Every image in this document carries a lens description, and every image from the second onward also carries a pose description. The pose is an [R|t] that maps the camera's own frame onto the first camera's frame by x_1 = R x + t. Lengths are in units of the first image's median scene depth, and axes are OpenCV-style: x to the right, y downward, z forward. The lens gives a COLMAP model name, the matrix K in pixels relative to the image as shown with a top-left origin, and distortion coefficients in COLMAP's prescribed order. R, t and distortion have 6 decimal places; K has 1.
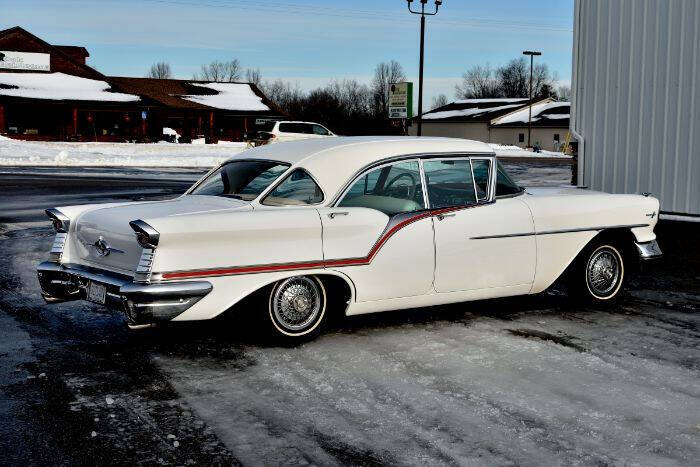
lens RADIAL K [[1137.4, 0, 350.0], [0, 1137.4, 233.5], [0, 0, 1]] dist [-0.026203, -0.029055]
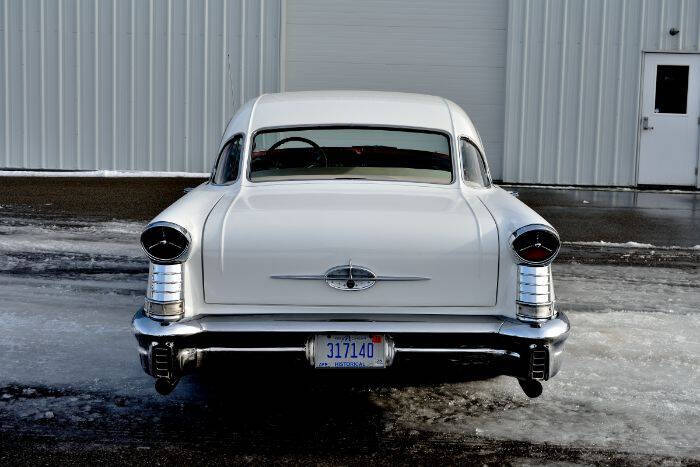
lens RADIAL K [[1061.4, 0, 350.0], [0, 1061.4, 233.5], [0, 0, 1]] dist [-0.016956, 0.008584]
pose [[0.588668, -0.104361, 0.801610, -0.590480], [0.060957, 0.994539, 0.084714, -0.051419], [-0.806073, -0.001005, 0.591815, 0.599513]]
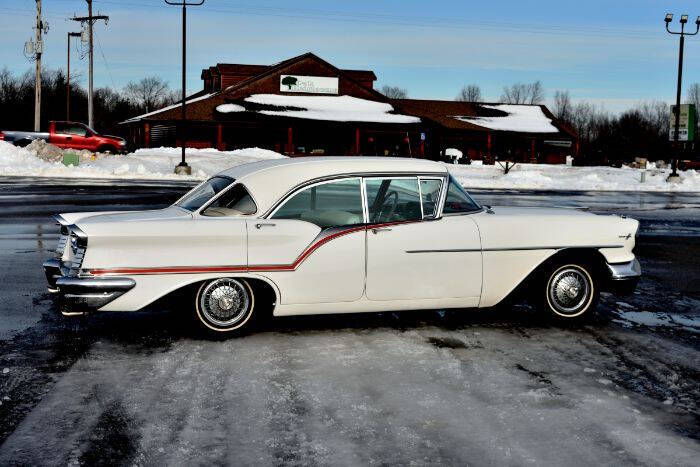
lens RADIAL K [[1137.4, 0, 350.0], [0, 1137.4, 233.5], [0, 0, 1]] dist [-0.026203, -0.029055]
pose [[0.957370, 0.028251, -0.287481, 0.356648], [-0.033618, 0.999340, -0.013748, 0.003701], [0.286903, 0.022826, 0.957688, -0.046785]]
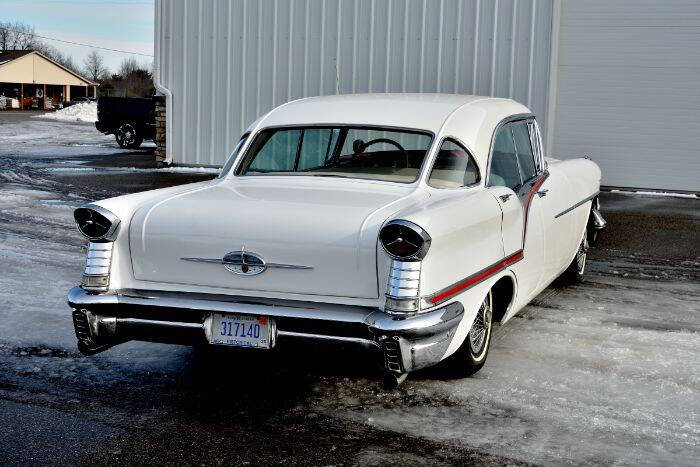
lens RADIAL K [[1137.4, 0, 350.0], [0, 1137.4, 233.5], [0, 0, 1]] dist [-0.026203, -0.029055]
pose [[0.839636, -0.058857, 0.539951, -0.459535], [0.036603, 0.997983, 0.051865, -0.031459], [-0.541914, -0.023784, 0.840097, 0.381224]]
